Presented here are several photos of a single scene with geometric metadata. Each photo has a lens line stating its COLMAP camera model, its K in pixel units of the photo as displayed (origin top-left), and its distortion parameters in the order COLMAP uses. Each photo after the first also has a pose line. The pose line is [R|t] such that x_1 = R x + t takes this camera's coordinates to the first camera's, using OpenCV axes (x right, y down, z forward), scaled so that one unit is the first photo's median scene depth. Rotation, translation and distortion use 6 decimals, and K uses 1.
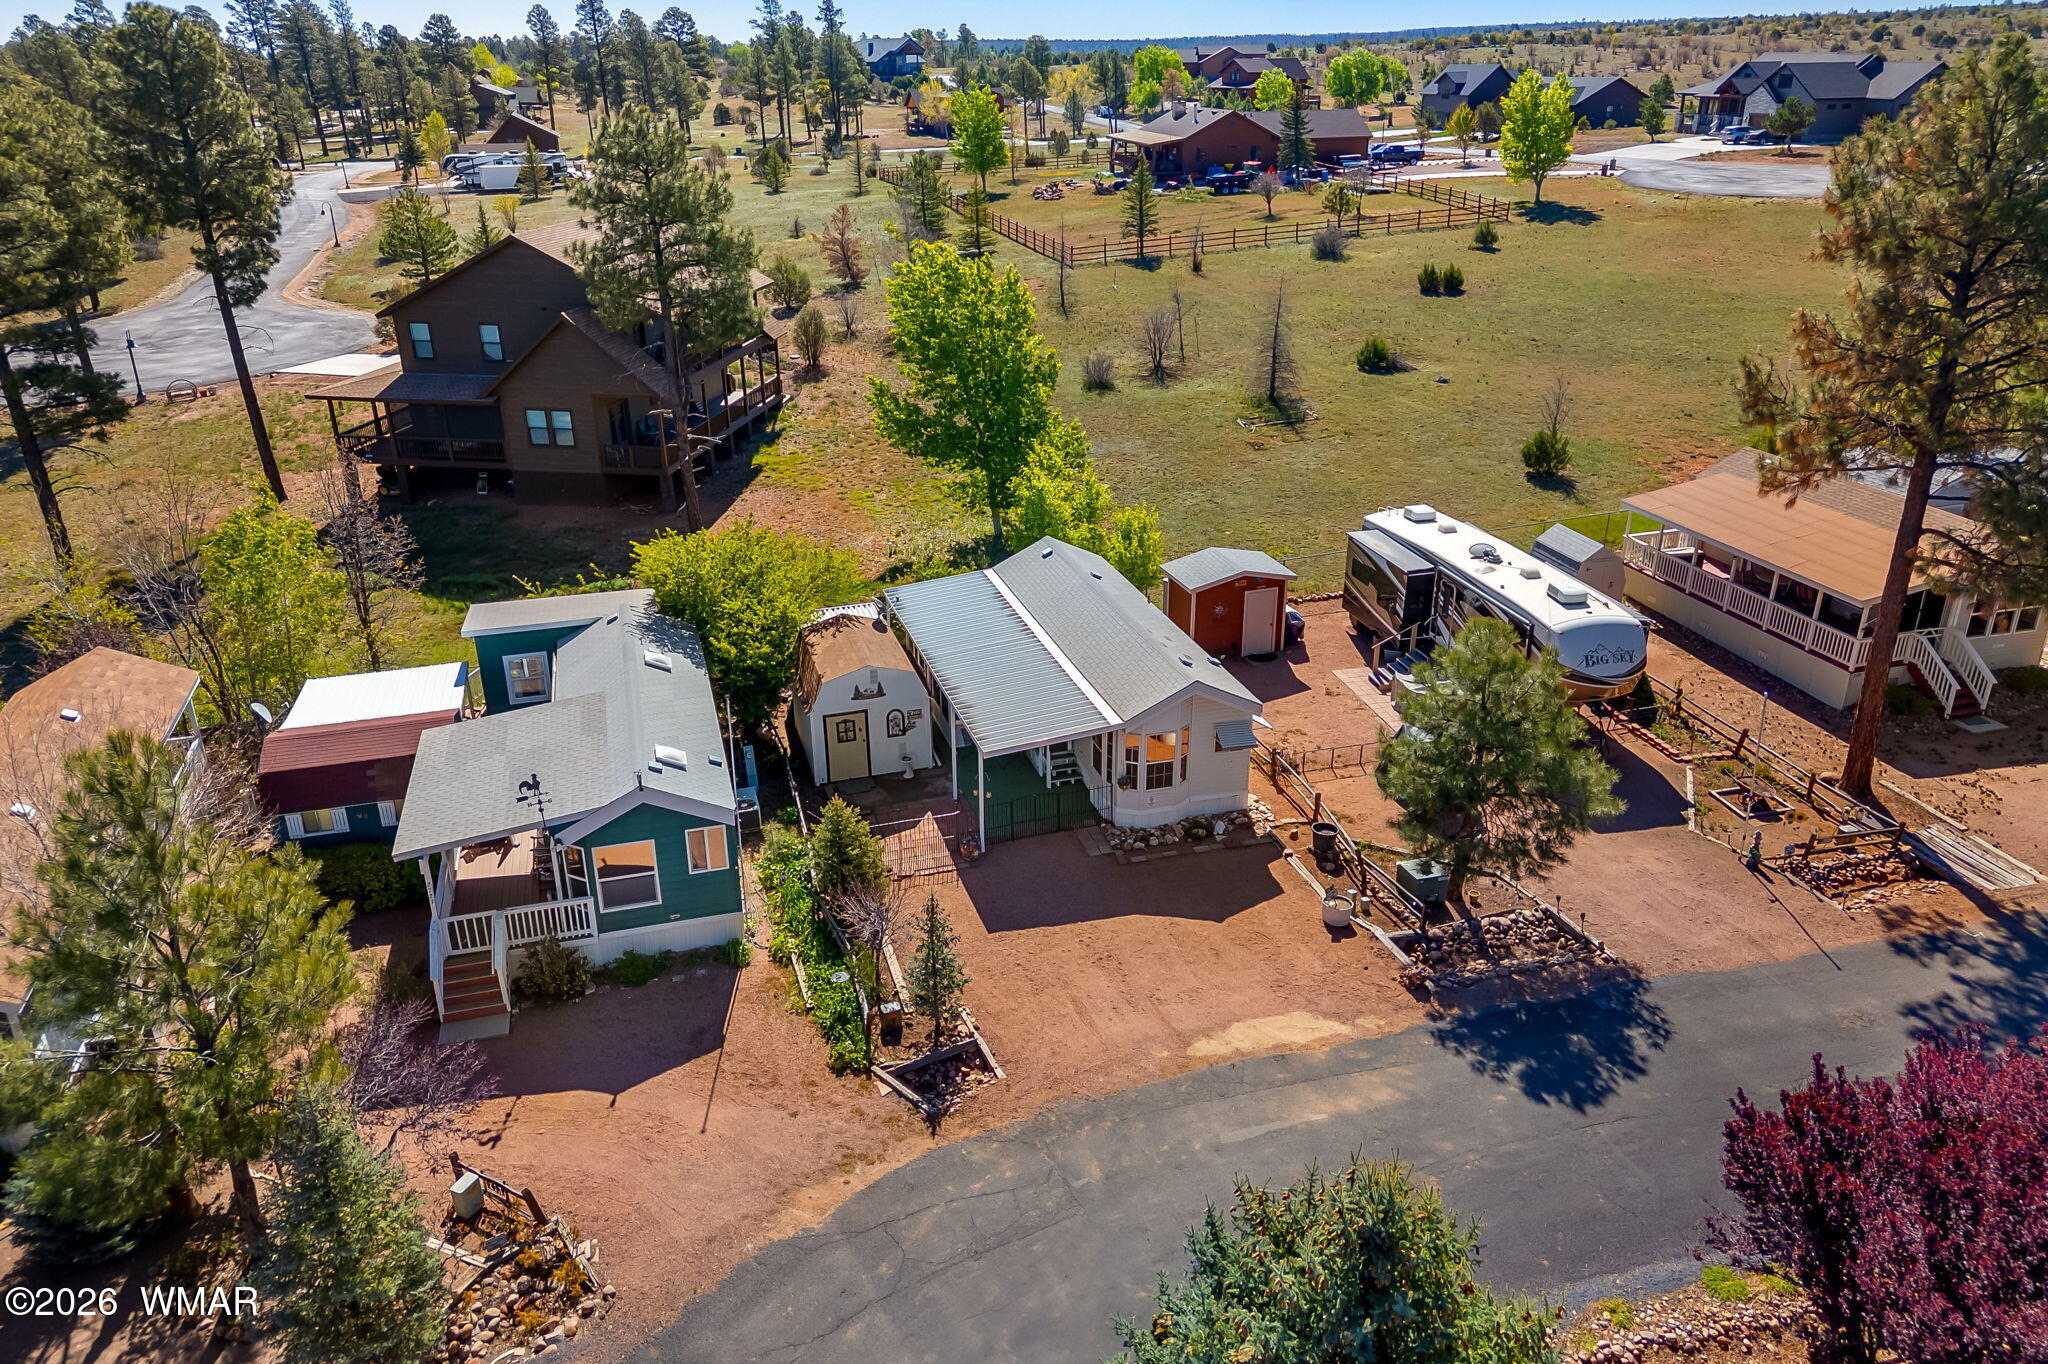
lens RADIAL K [[1427.7, 0, 1021.8], [0, 1427.7, 681.7], [0, 0, 1]] dist [0.000692, 0.000072]
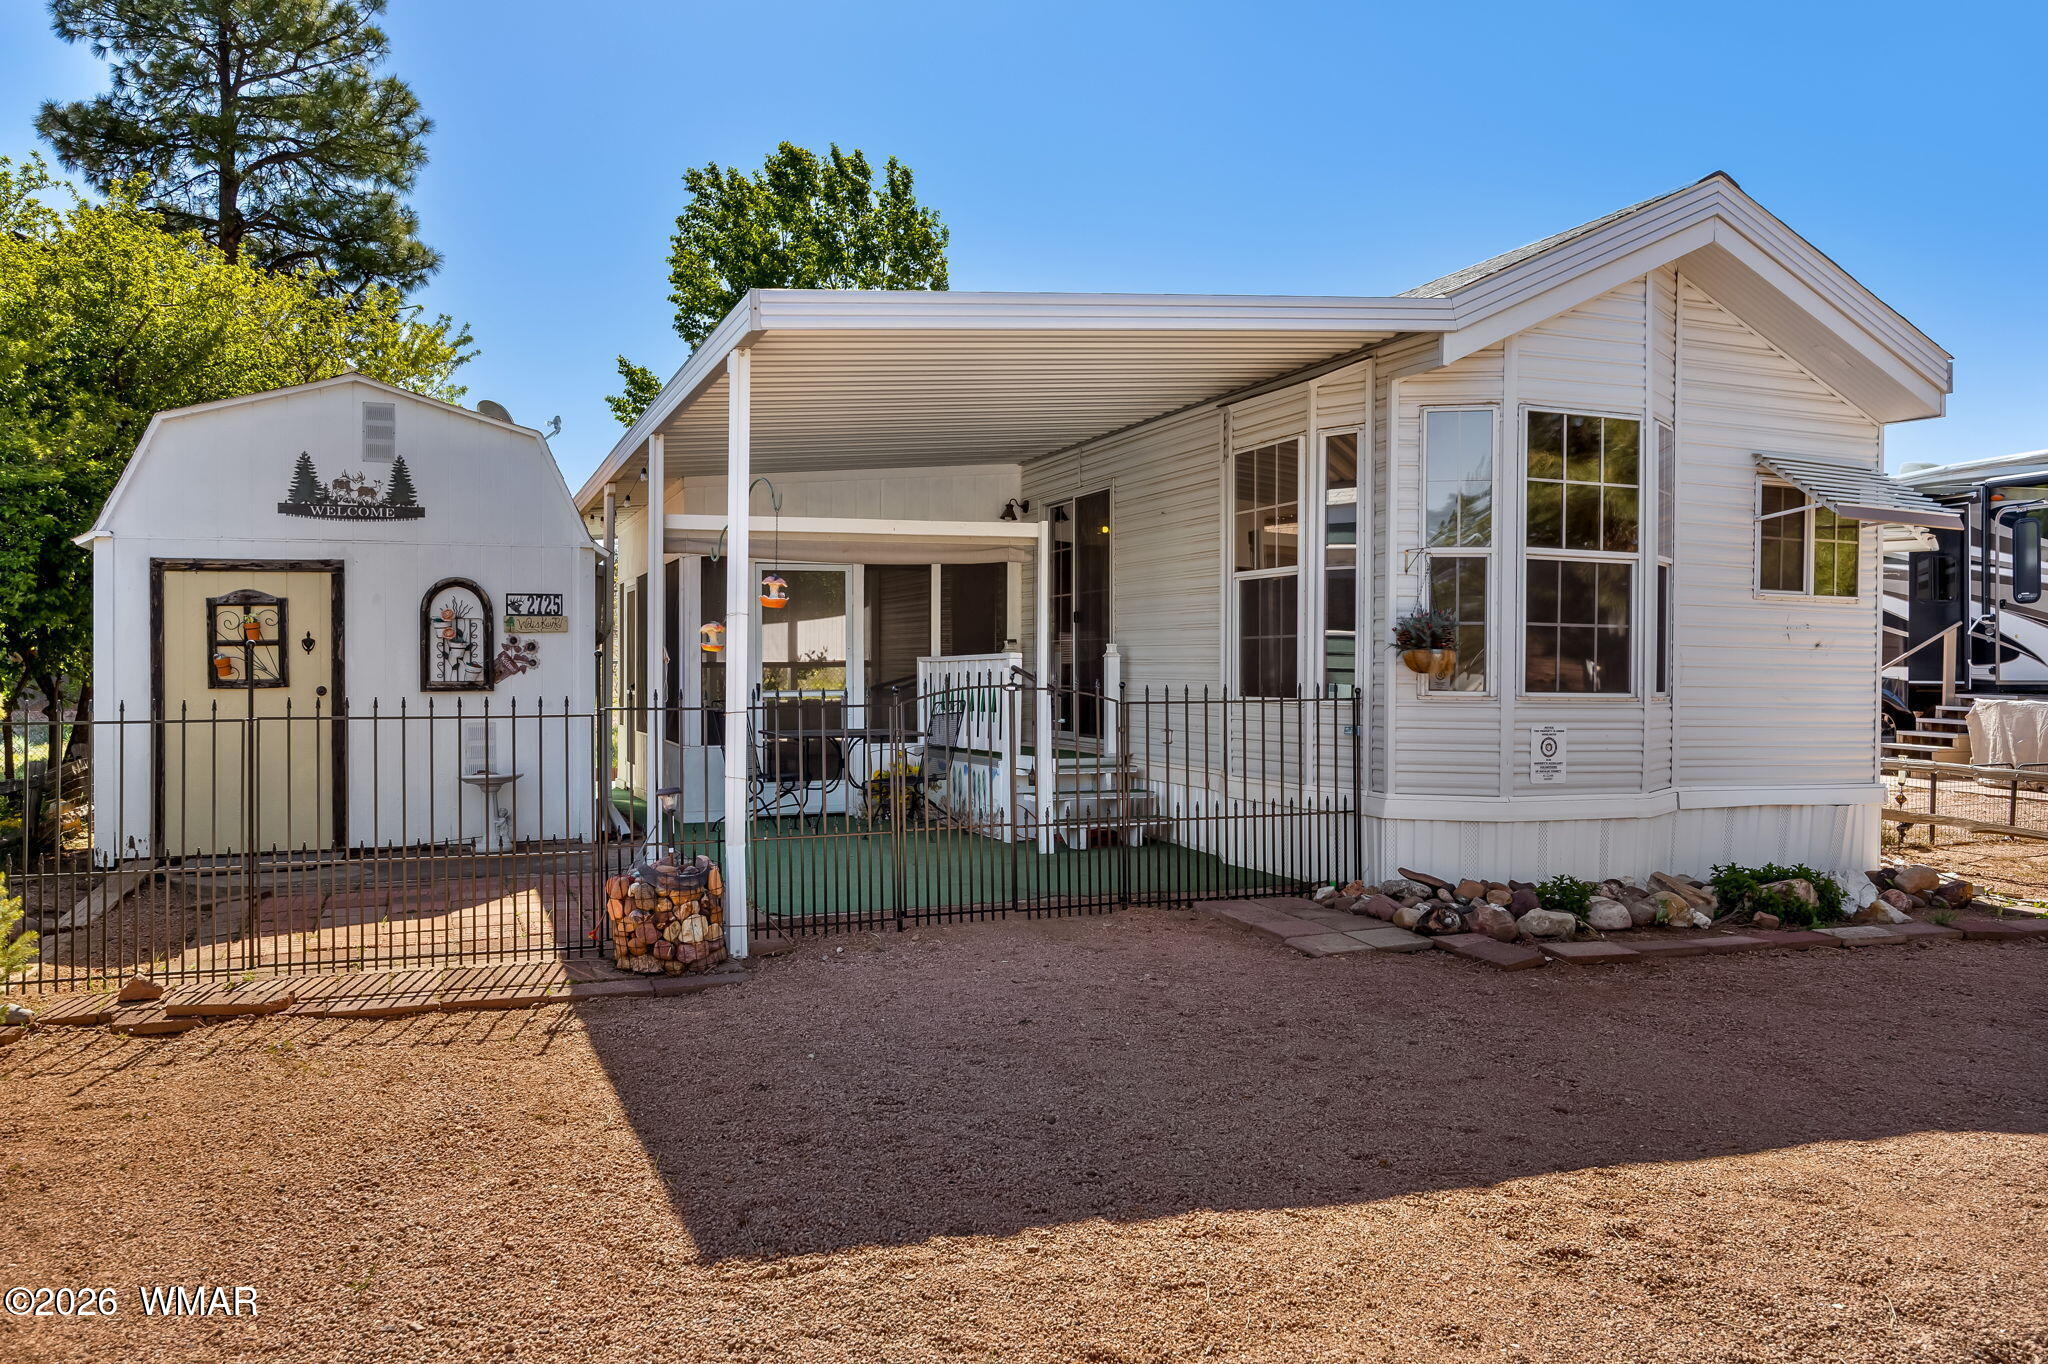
lens RADIAL K [[1591.4, 0, 1023.6], [0, 1591.4, 672.6], [0, 0, 1]] dist [-0.005726, 0.003679]
pose [[0.997208, 0.007622, 0.074279, -0.005322], [0.022455, 0.918117, -0.395673, 0.156675], [-0.071213, 0.396237, 0.915383, 0.734954]]
